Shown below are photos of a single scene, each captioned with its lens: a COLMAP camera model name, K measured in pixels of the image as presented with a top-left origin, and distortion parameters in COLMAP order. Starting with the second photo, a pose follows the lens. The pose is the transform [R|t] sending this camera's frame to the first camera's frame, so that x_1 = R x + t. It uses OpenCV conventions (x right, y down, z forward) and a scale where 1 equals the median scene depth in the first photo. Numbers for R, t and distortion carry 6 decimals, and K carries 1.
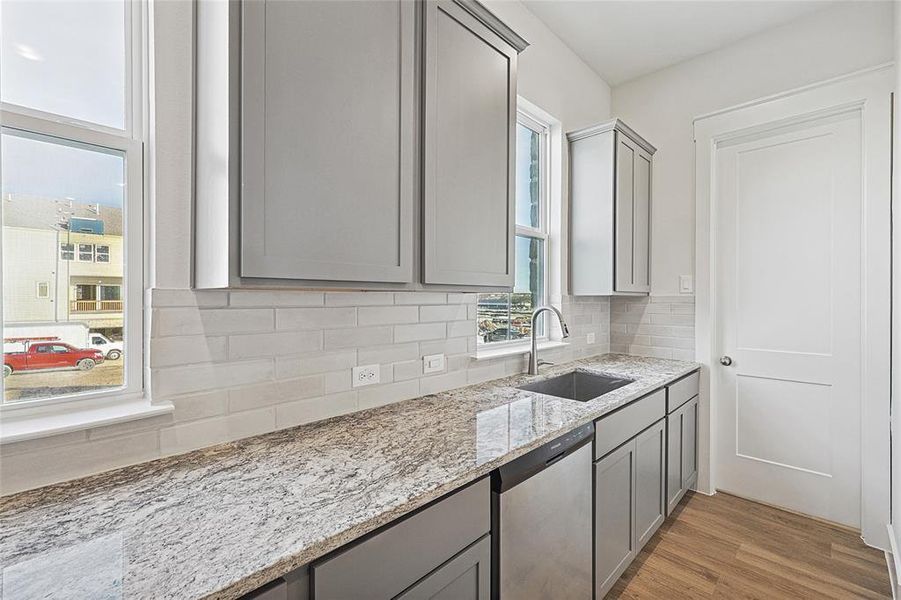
lens RADIAL K [[397.6, 0, 451.3], [0, 397.6, 297.4], [0, 0, 1]] dist [0.006262, -0.000768]
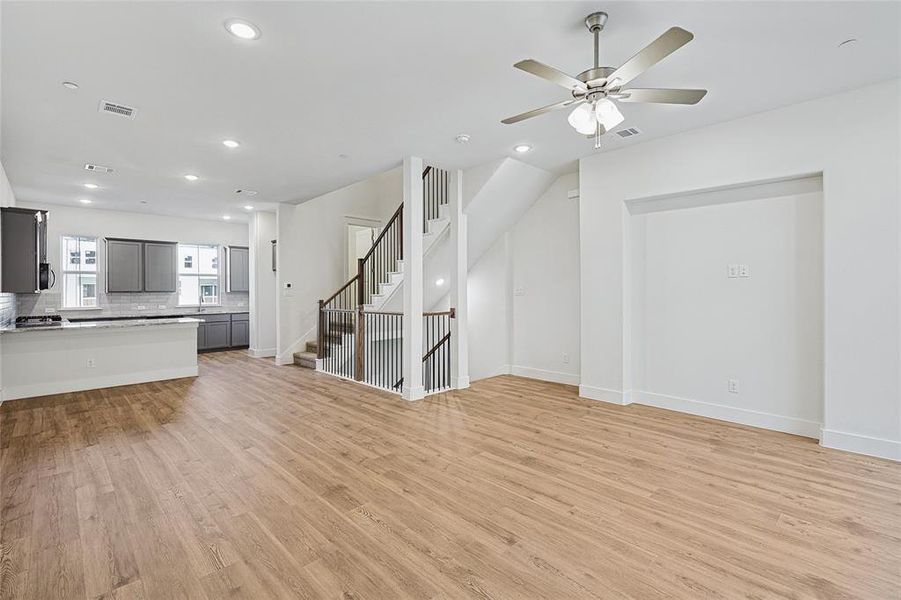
lens RADIAL K [[407.3, 0, 454.7], [0, 407.3, 289.2], [0, 0, 1]] dist [0.007144, 0.000212]
pose [[0.999833, -0.009993, -0.015301, 3.664160], [0.009878, 0.999923, -0.007545, 0.023533], [0.015376, 0.007393, 0.999854, -3.997048]]
